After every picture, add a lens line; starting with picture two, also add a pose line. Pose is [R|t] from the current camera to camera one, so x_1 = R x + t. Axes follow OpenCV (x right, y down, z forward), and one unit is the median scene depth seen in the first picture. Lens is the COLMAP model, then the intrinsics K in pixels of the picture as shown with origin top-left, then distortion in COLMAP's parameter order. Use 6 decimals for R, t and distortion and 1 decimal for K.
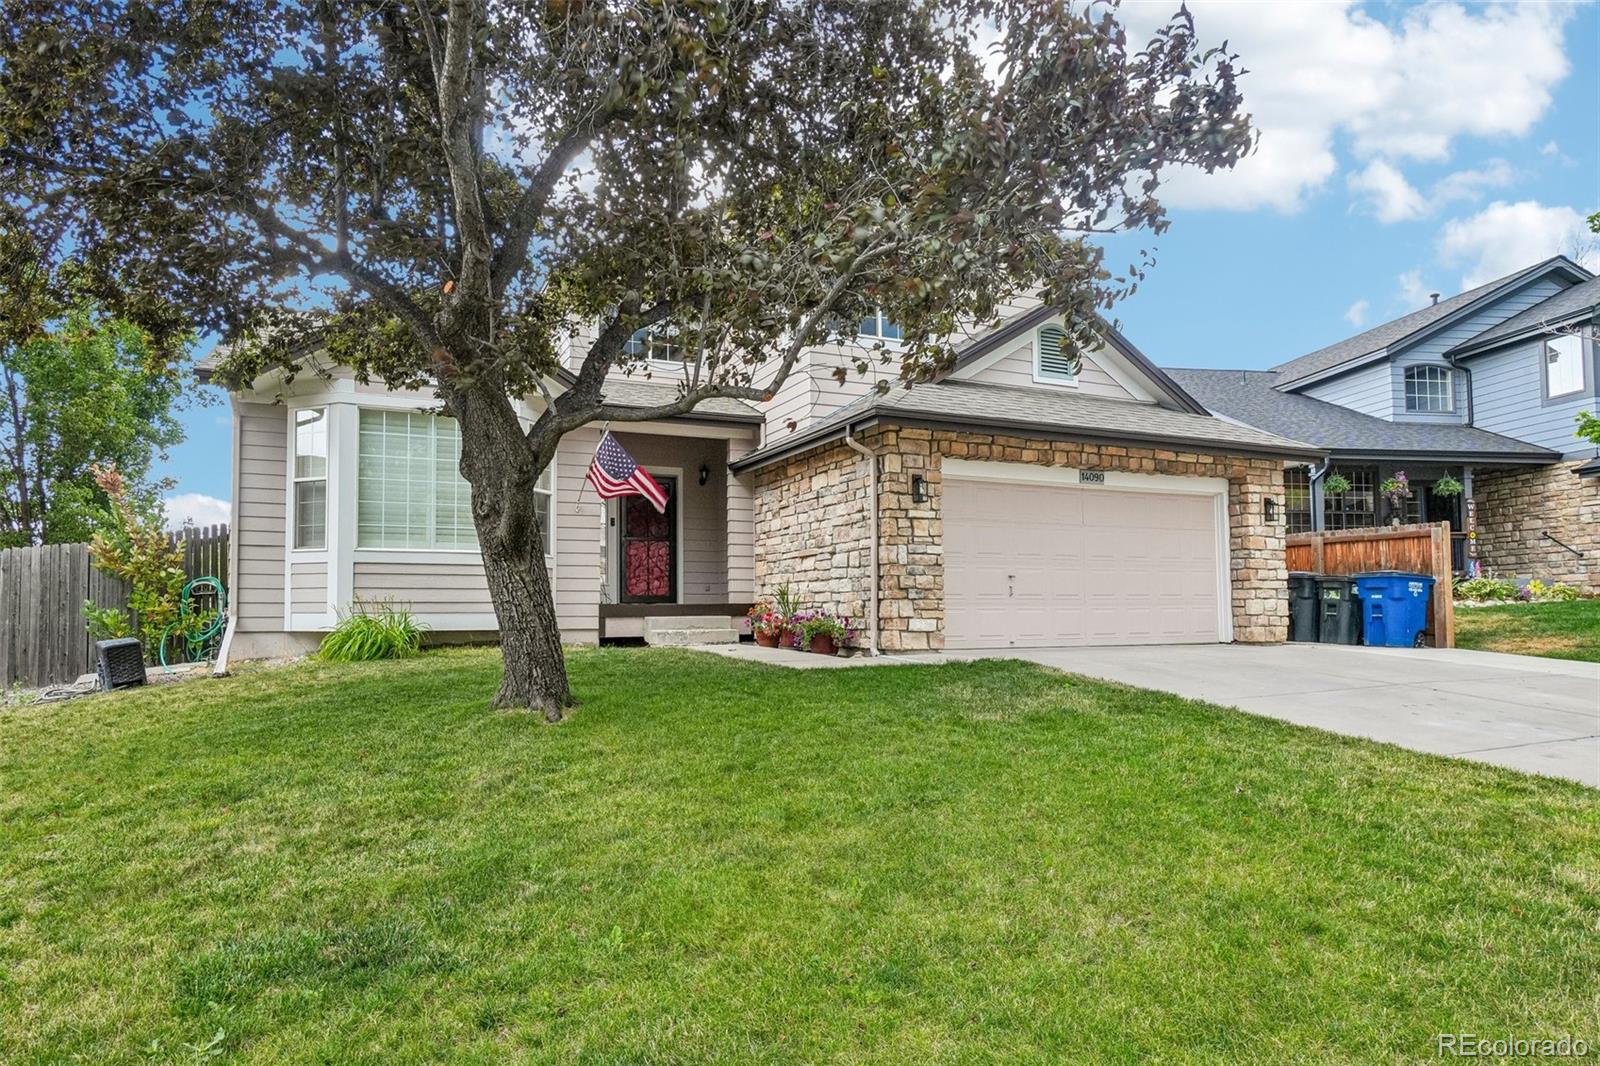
lens RADIAL K [[982.3, 0, 800.0], [0, 982.3, 533.0], [0, 0, 1]] dist [-0.001133, -0.000399]
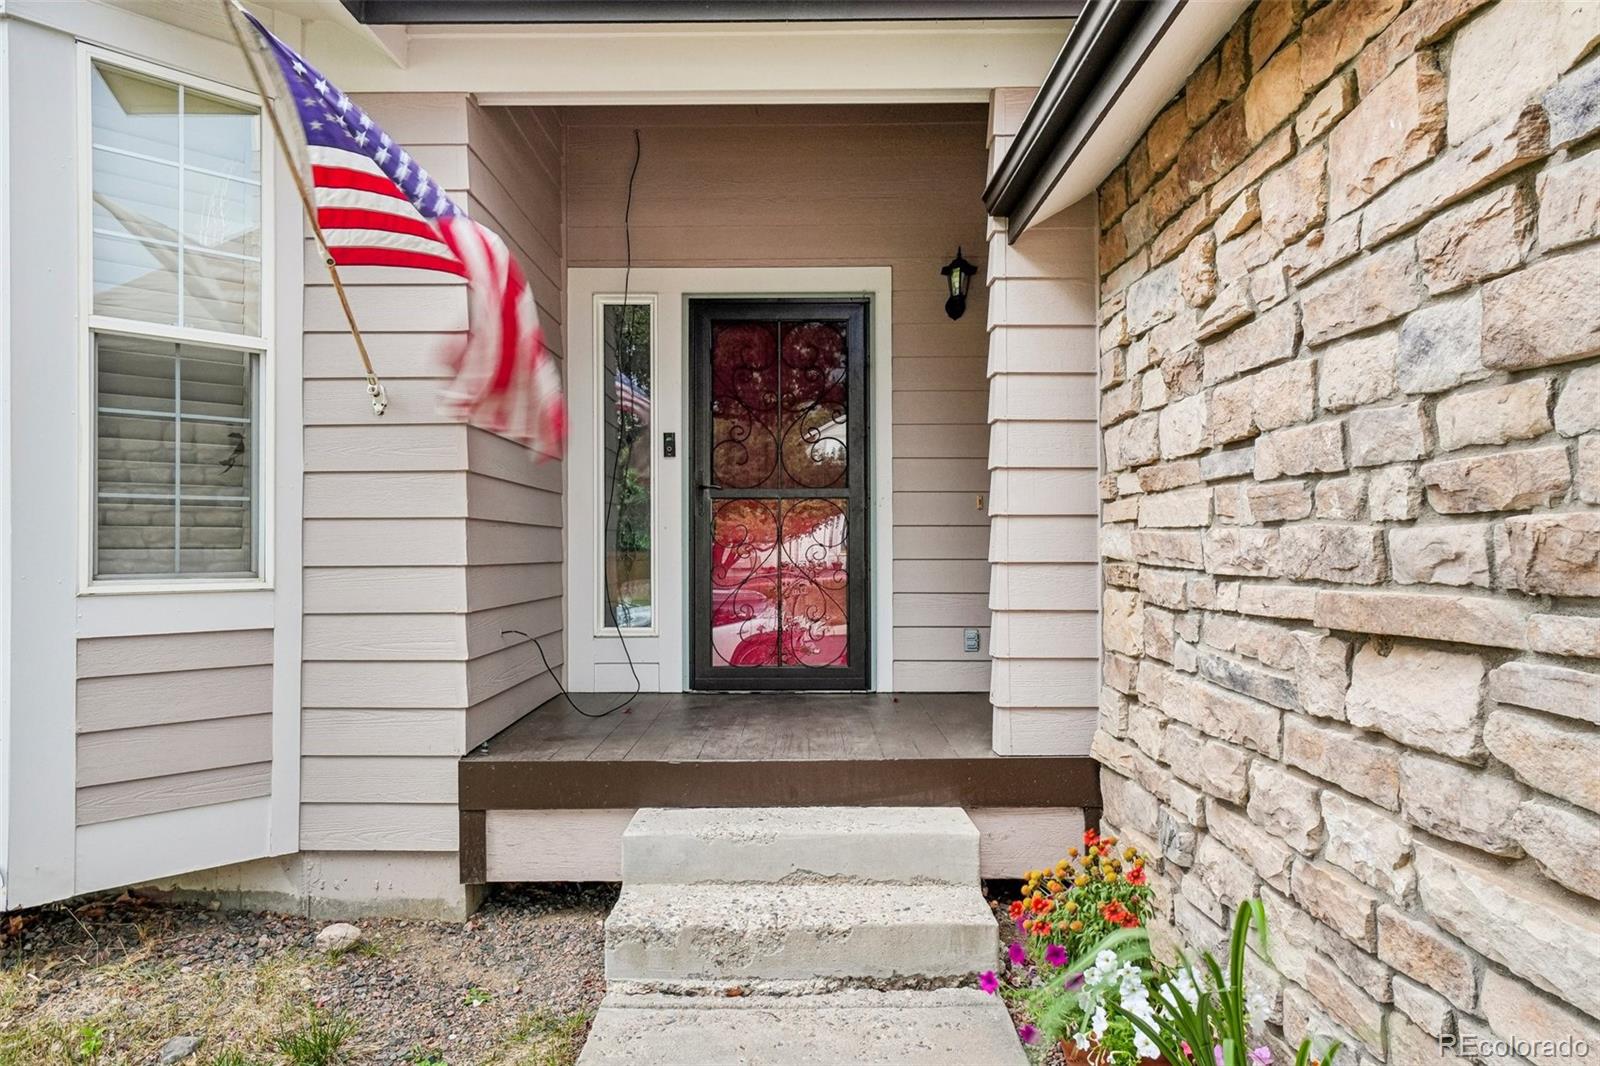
lens RADIAL K [[982.3, 0, 800.0], [0, 982.3, 533.0], [0, 0, 1]] dist [-0.001133, -0.000399]
pose [[0.902717, 0.002002, -0.430231, -0.008650], [0.030939, 0.997098, 0.069556, -0.003265], [0.429122, -0.076100, 0.900035, 0.762565]]
